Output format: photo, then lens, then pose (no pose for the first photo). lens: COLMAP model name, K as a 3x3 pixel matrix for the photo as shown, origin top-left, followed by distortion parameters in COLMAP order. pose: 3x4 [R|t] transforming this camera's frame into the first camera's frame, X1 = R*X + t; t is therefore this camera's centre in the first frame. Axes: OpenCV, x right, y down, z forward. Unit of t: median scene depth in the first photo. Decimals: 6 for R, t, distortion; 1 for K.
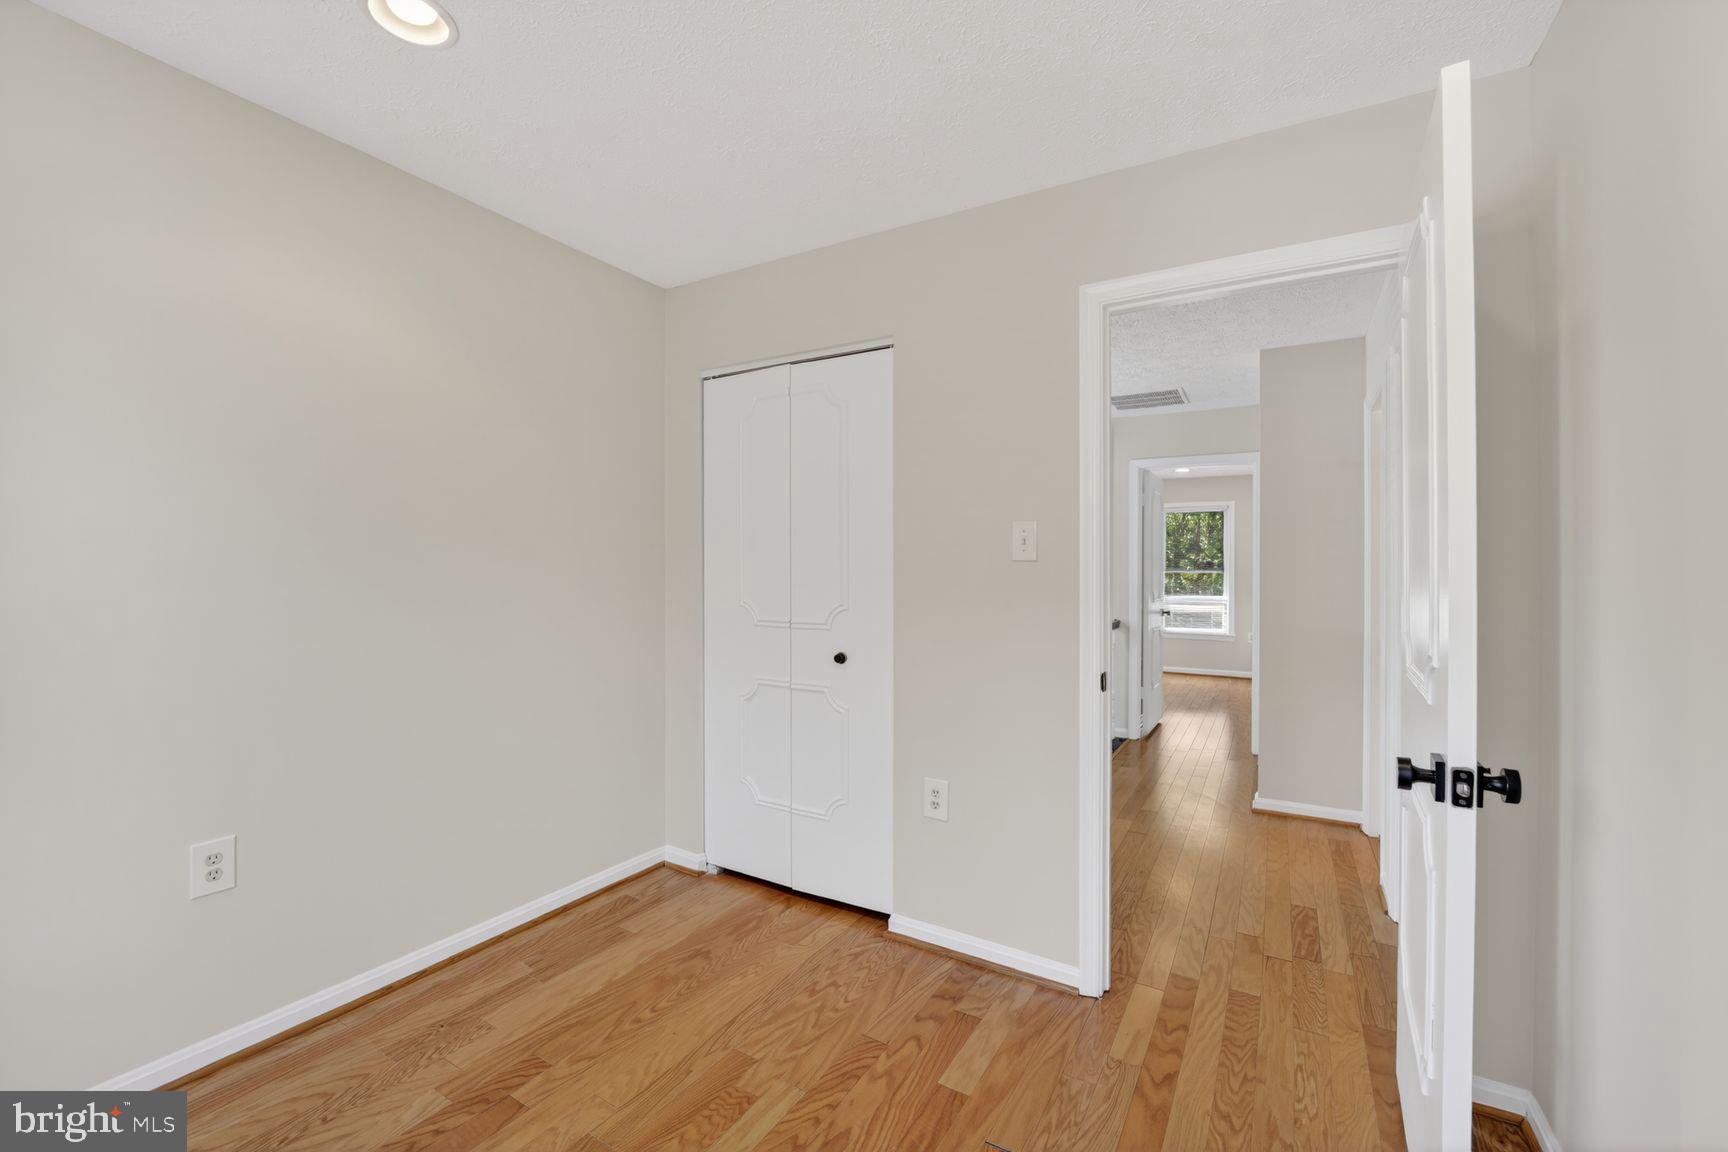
lens RADIAL K [[713.7, 0, 860.1], [0, 713.7, 582.2], [0, 0, 1]] dist [-0.013875, -0.003543]
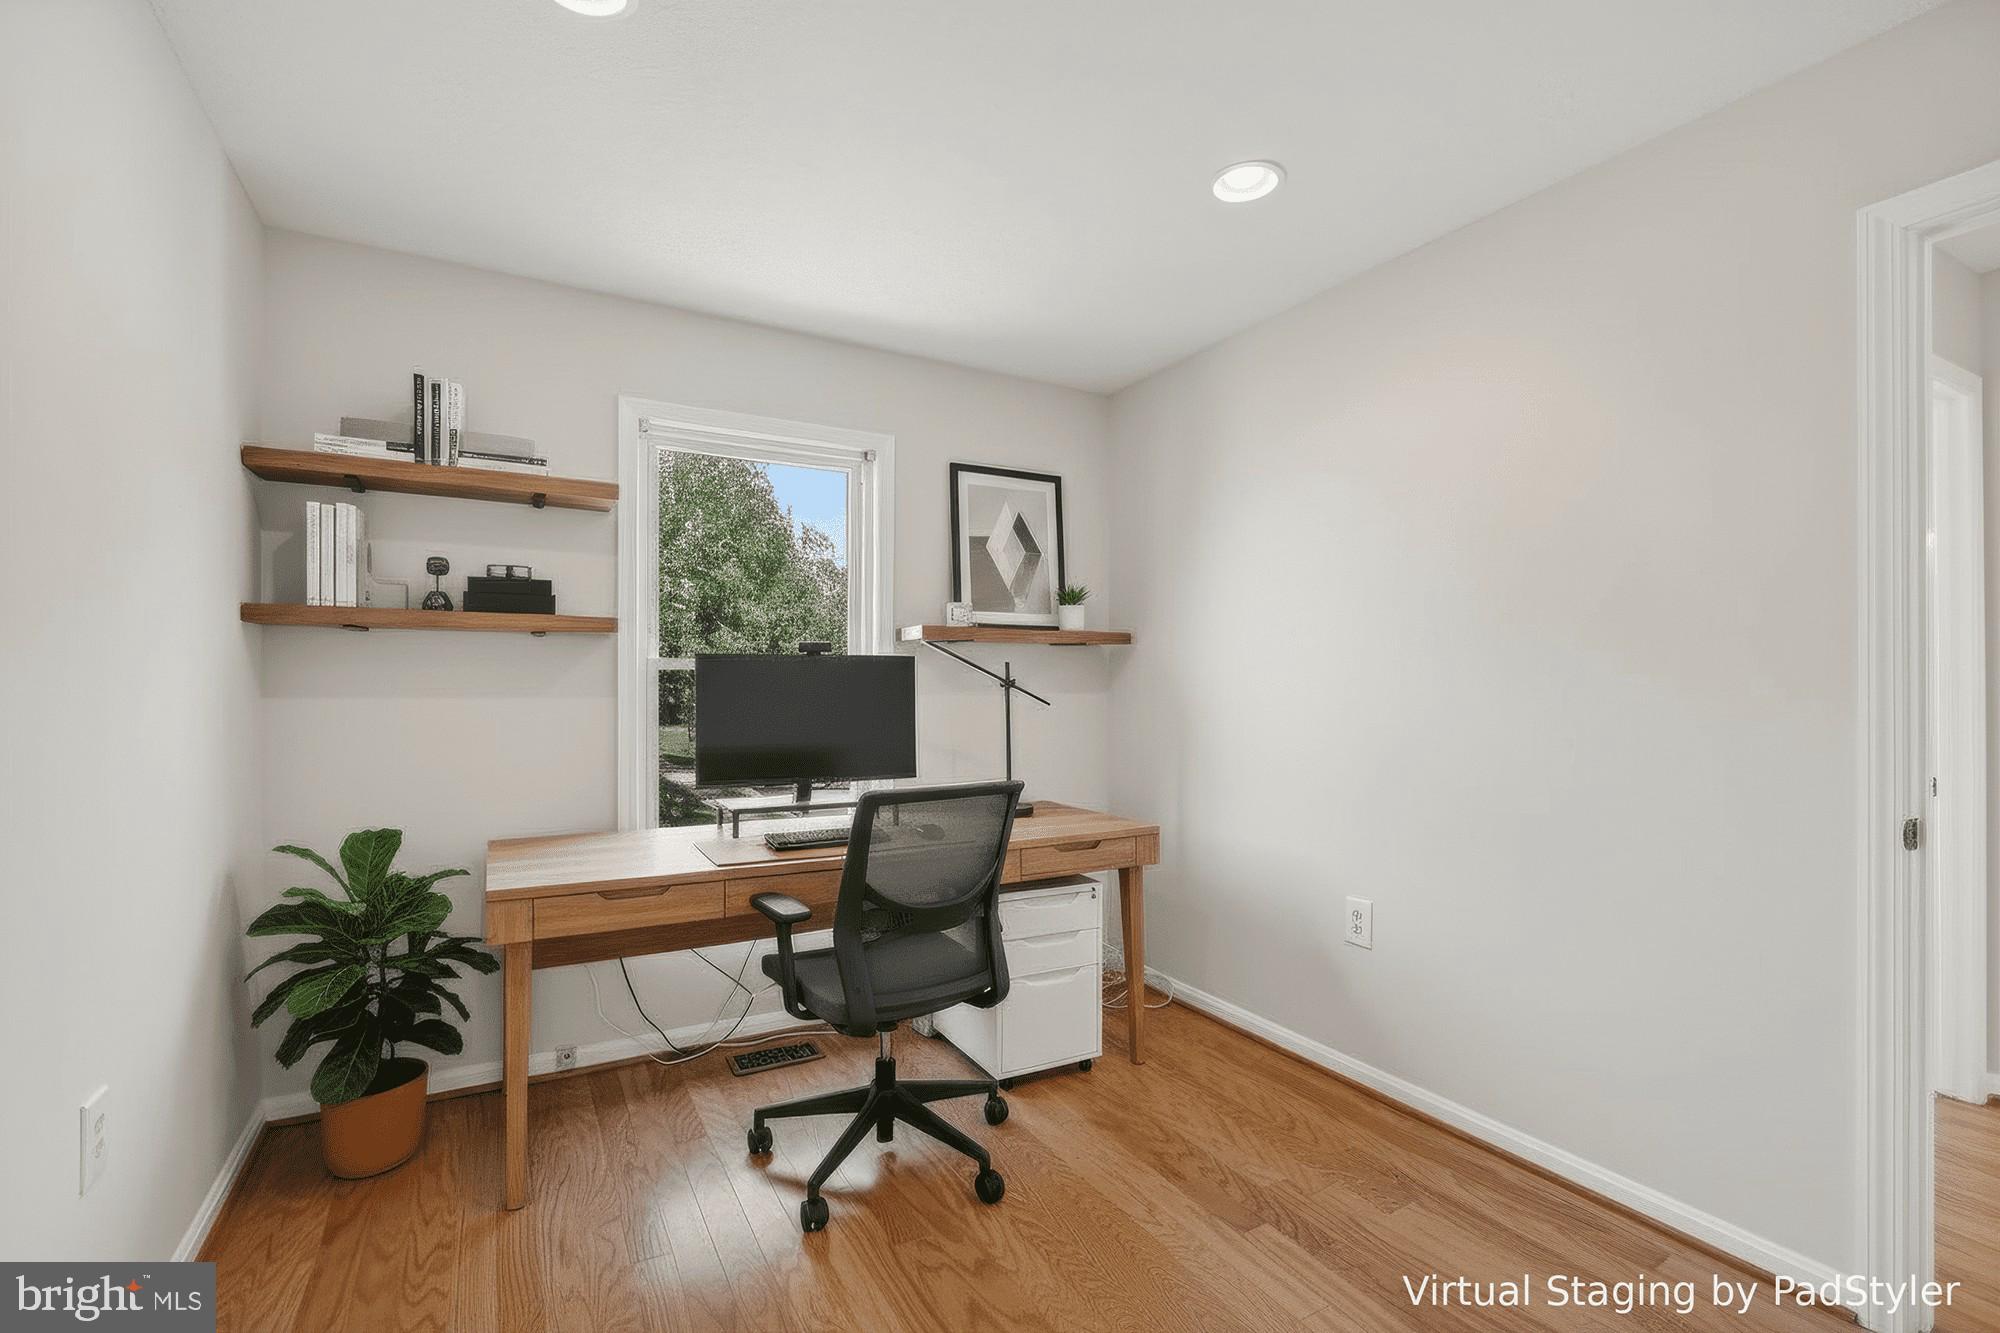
lens RADIAL K [[826.1, 0, 995.5], [0, 826.1, 673.7], [0, 0, 1]] dist [-0.013875, -0.003543]
pose [[-0.467688, 0.000349, -0.883893, 0.571460], [0.010134, 0.999936, -0.004968, -0.016812], [0.883835, -0.011281, -0.467662, 1.035816]]
